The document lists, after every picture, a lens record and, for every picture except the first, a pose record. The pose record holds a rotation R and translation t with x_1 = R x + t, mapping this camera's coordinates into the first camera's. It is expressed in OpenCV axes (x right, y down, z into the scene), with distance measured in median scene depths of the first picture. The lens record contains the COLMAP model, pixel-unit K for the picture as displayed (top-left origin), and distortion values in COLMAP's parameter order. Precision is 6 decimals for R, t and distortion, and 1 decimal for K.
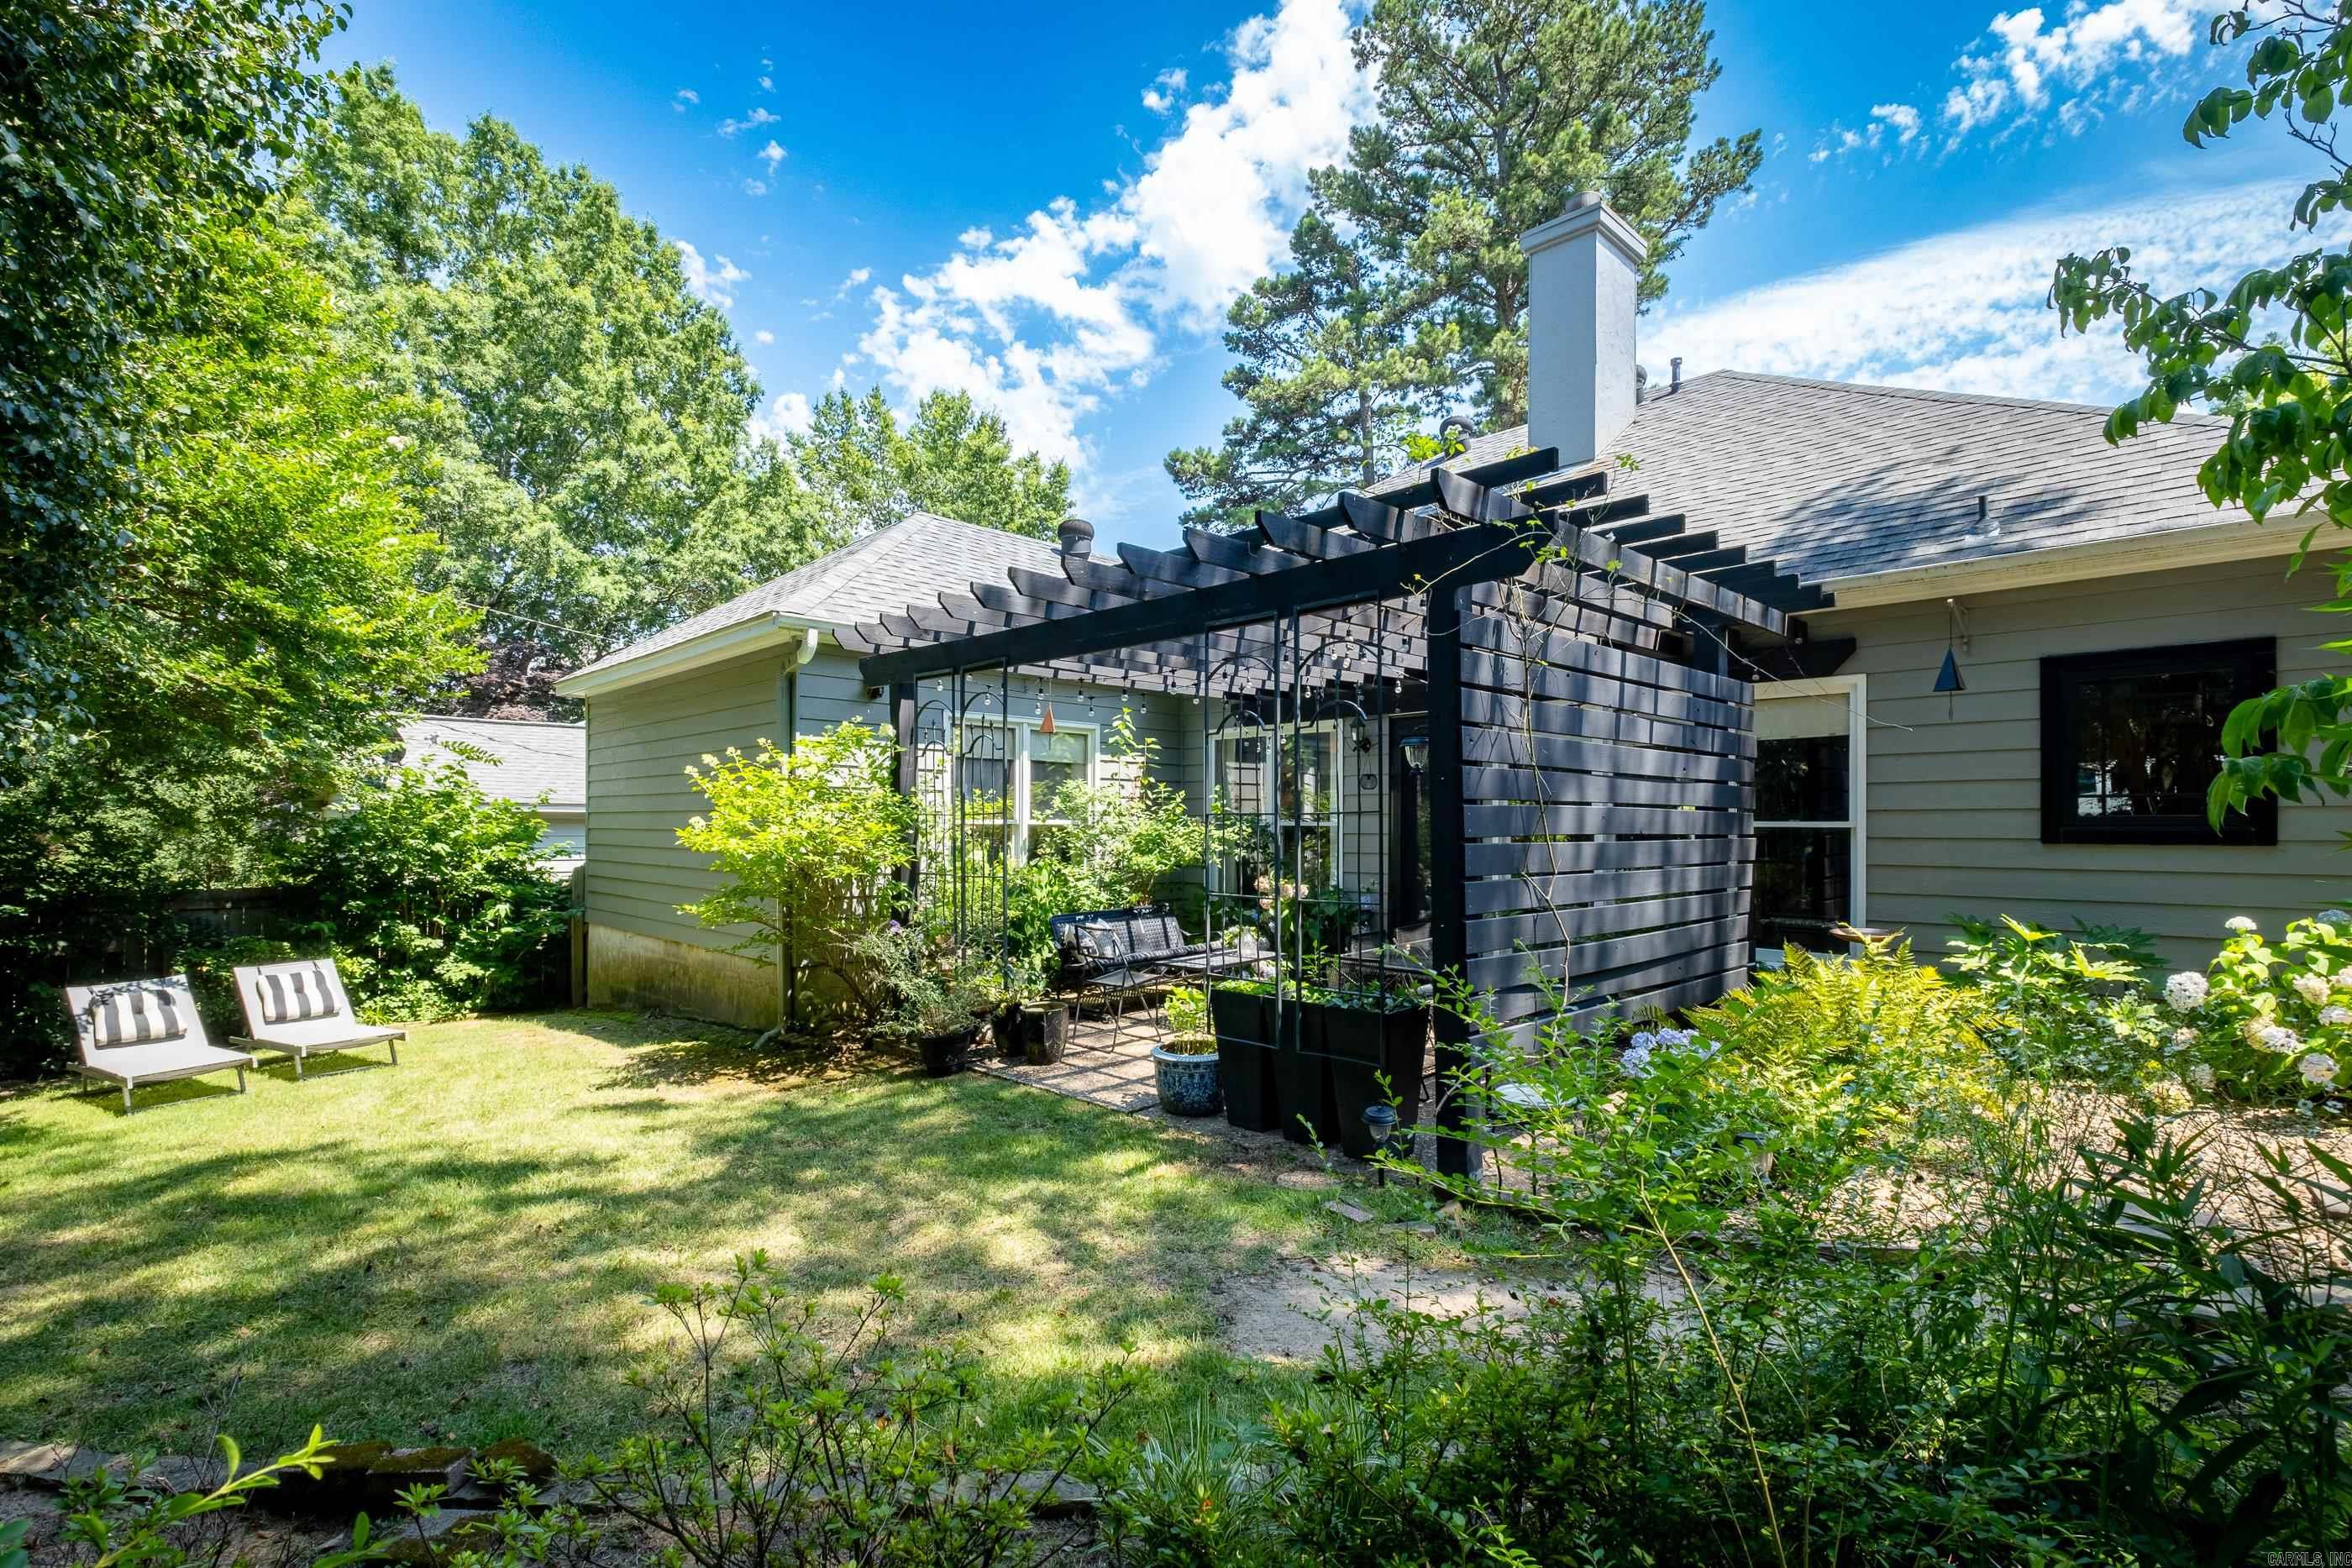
lens RADIAL K [[1044.2, 0, 1176.0], [0, 1044.2, 784.0], [0, 0, 1]] dist [0.000309, -0.000076]
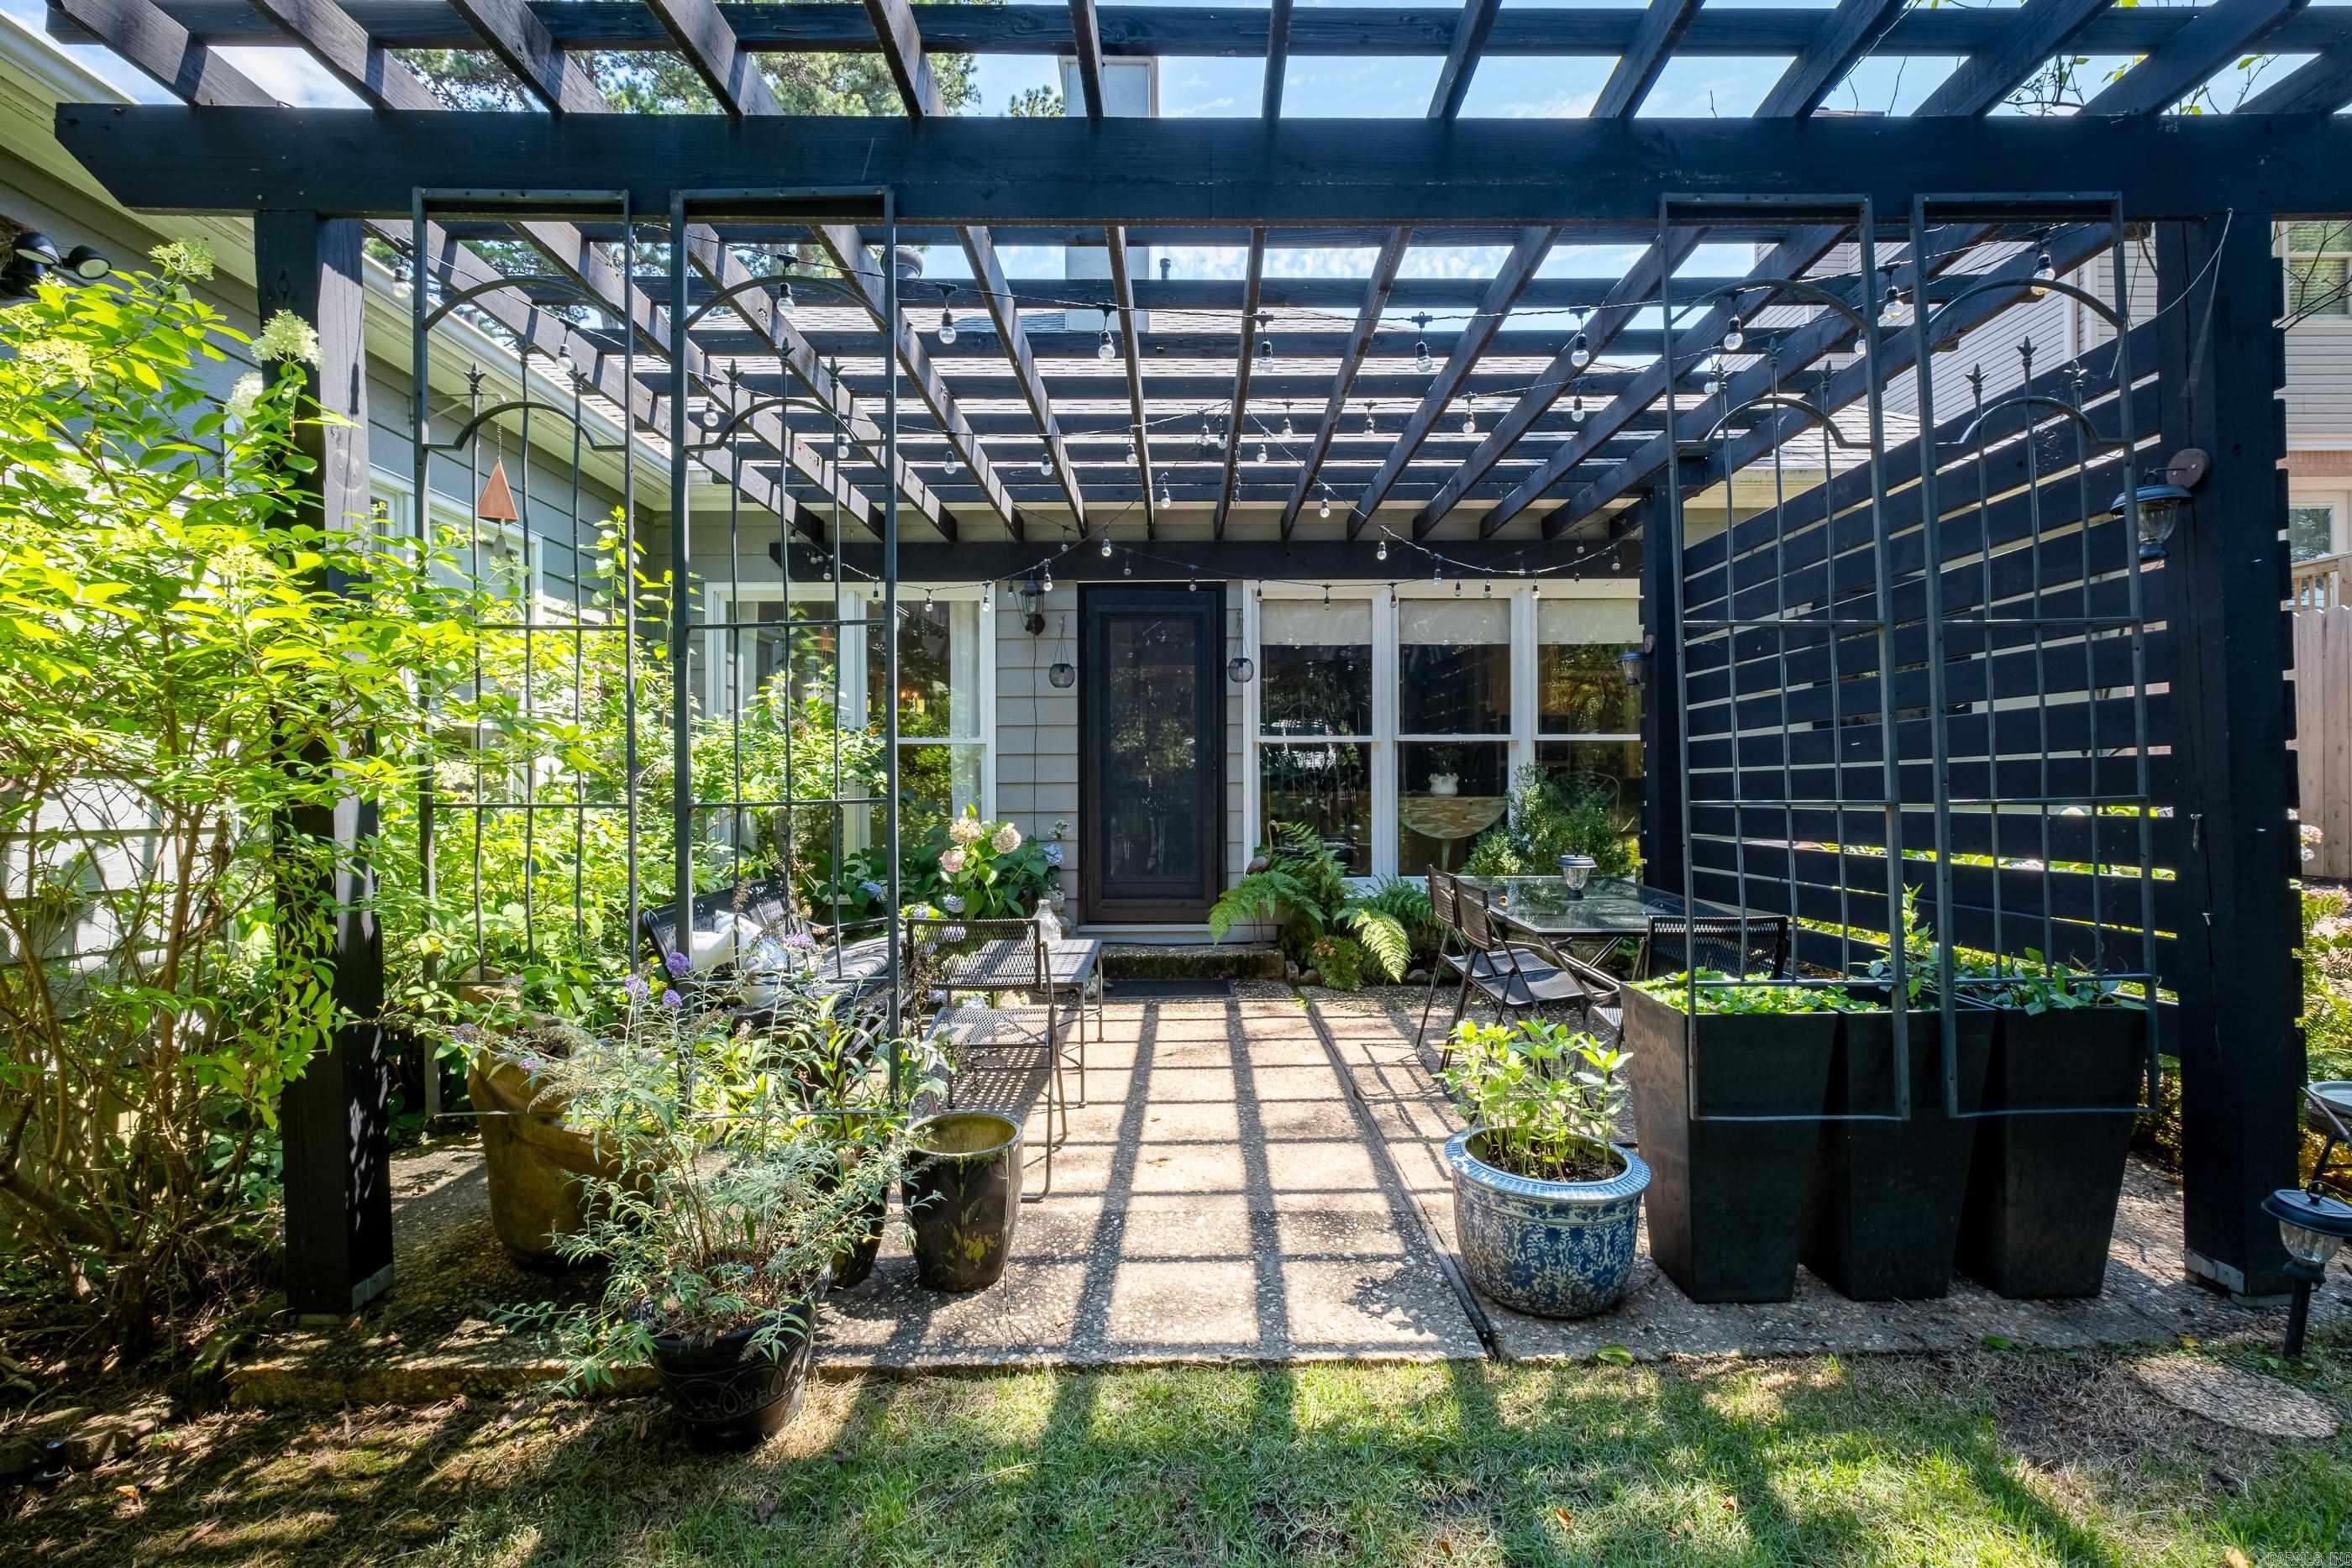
lens RADIAL K [[1044.2, 0, 1176.0], [0, 1044.2, 784.0], [0, 0, 1]] dist [0.000309, -0.000076]
pose [[0.703470, -0.003884, 0.710714, -0.238168], [-0.019482, 0.999504, 0.024745, 0.048716], [-0.710458, -0.031253, 0.703046, 0.464531]]
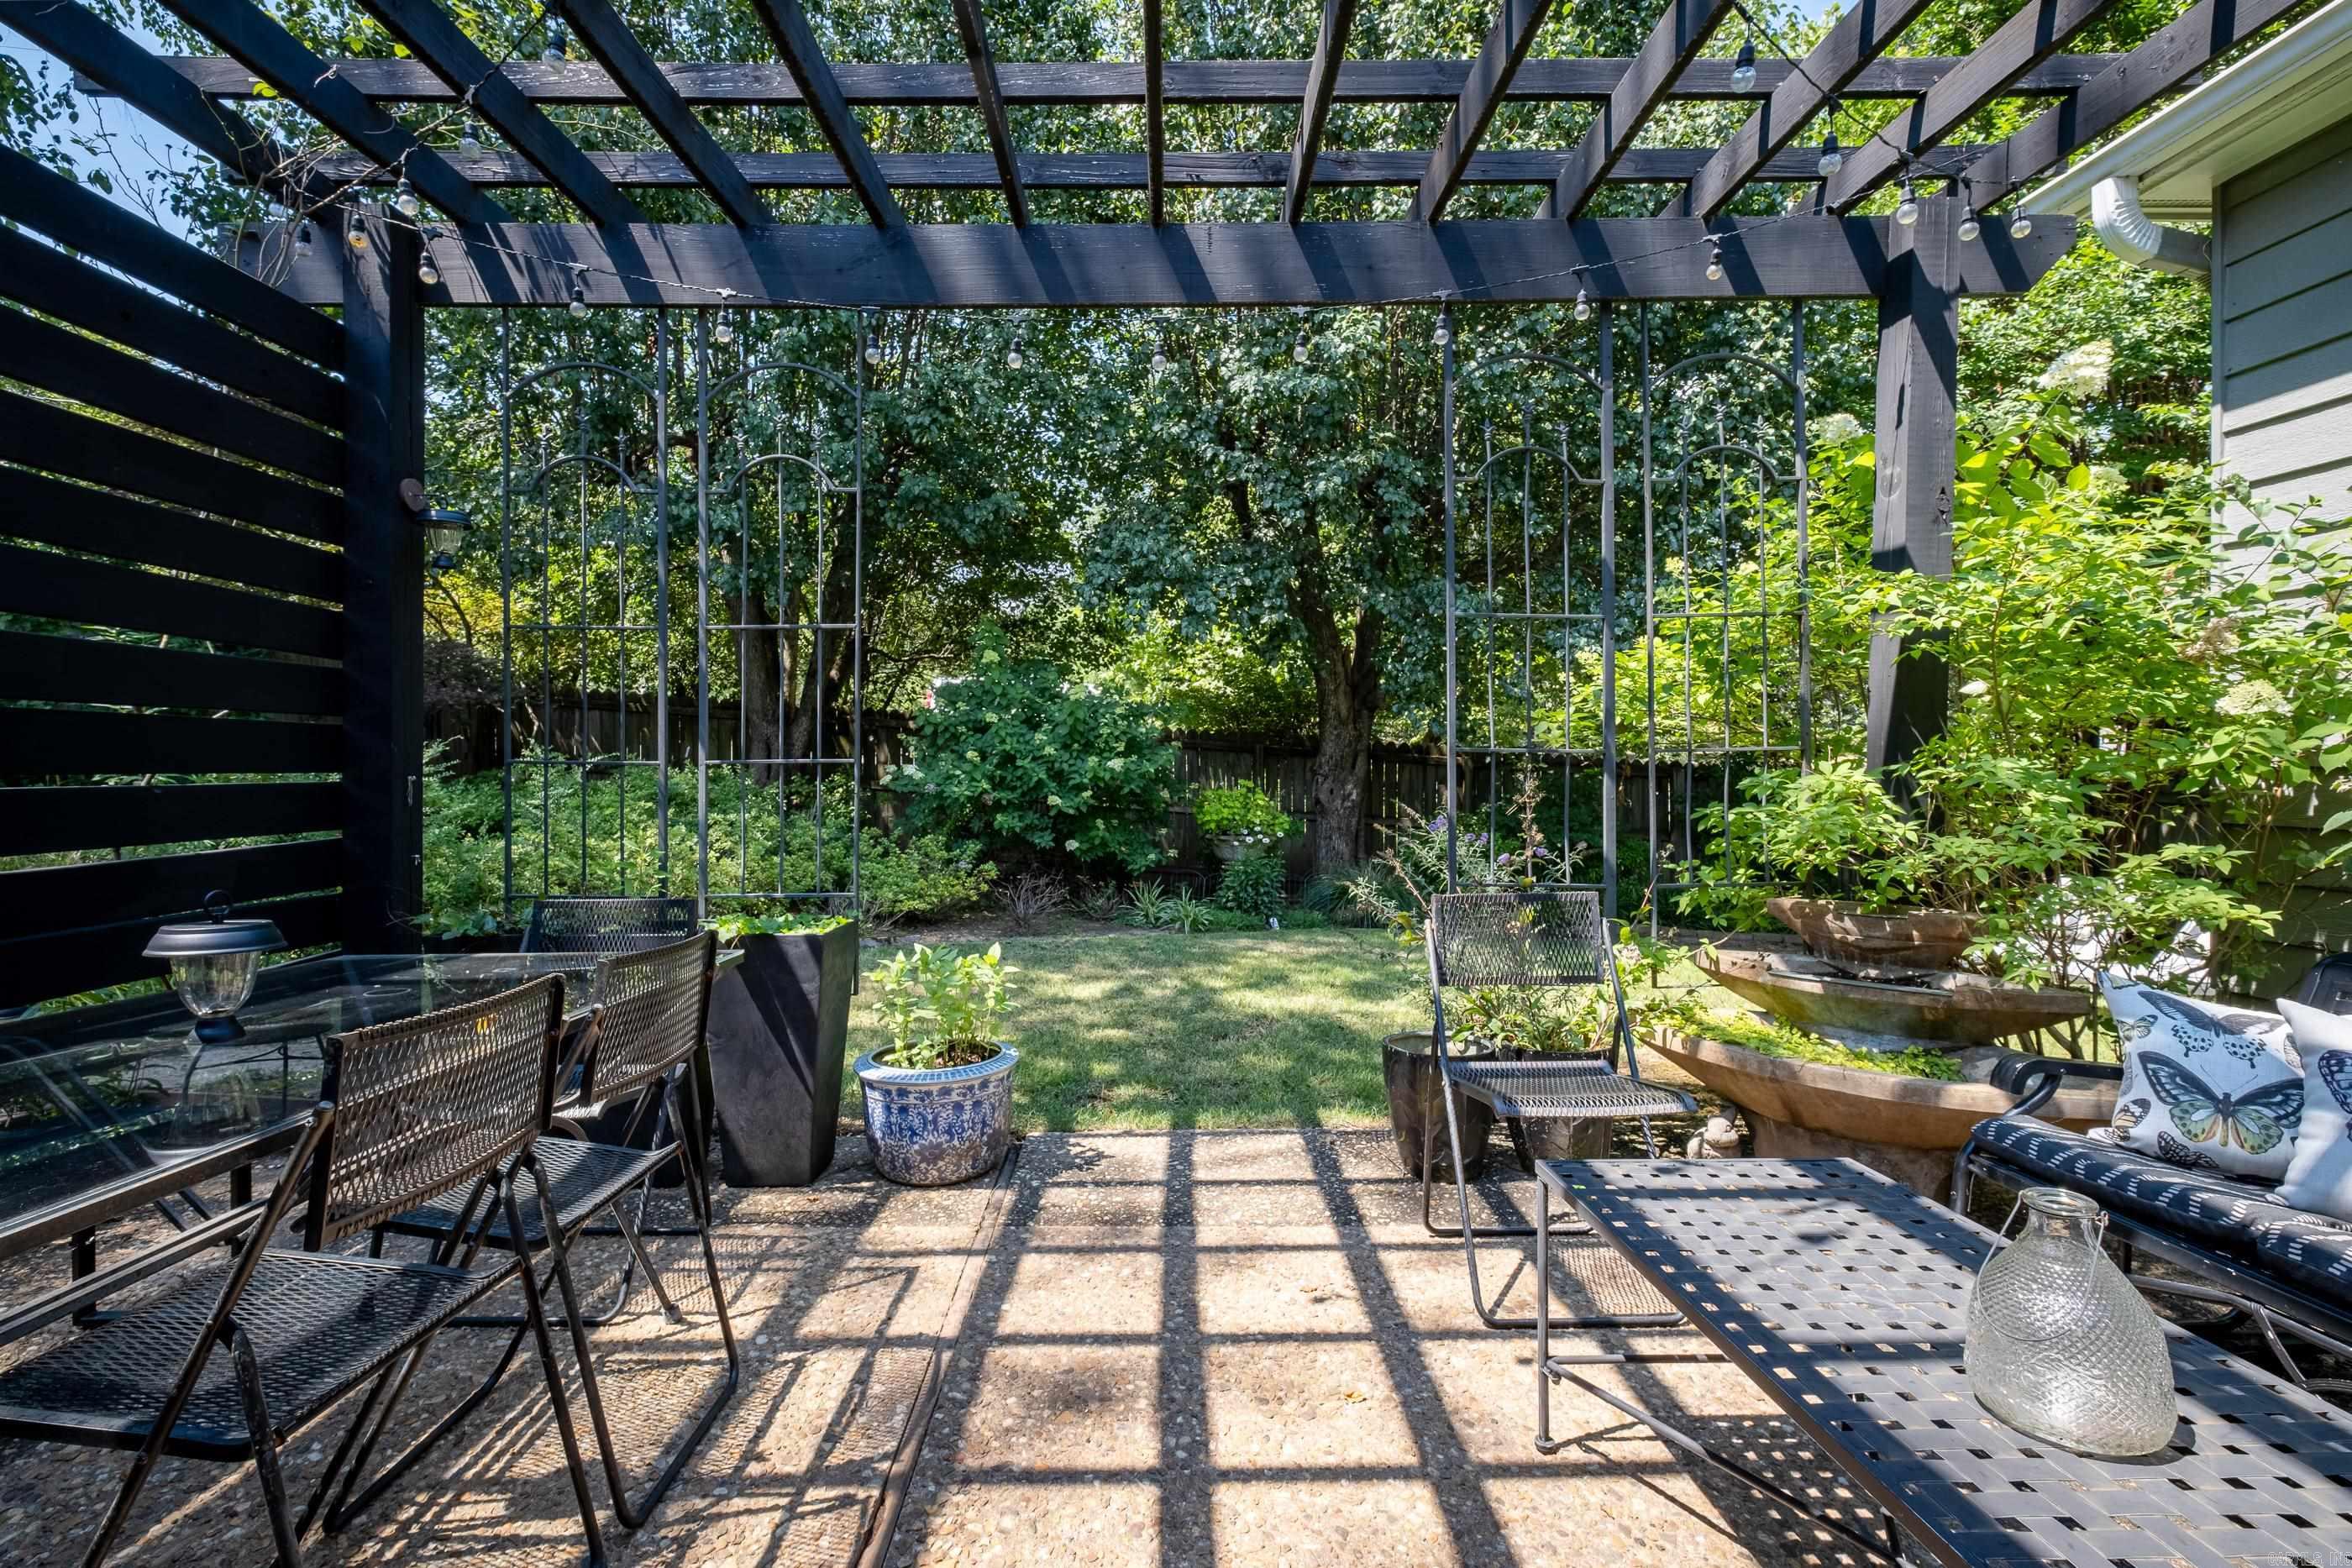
lens RADIAL K [[1079.1, 0, 1176.0], [0, 1079.1, 784.0], [0, 0, 1]] dist [-0.000409, -0.000225]
pose [[-0.689559, 0.004091, -0.724218, 0.190951], [0.033501, 0.999094, -0.026254, 0.075534], [0.723454, -0.042366, -0.689072, 0.847861]]
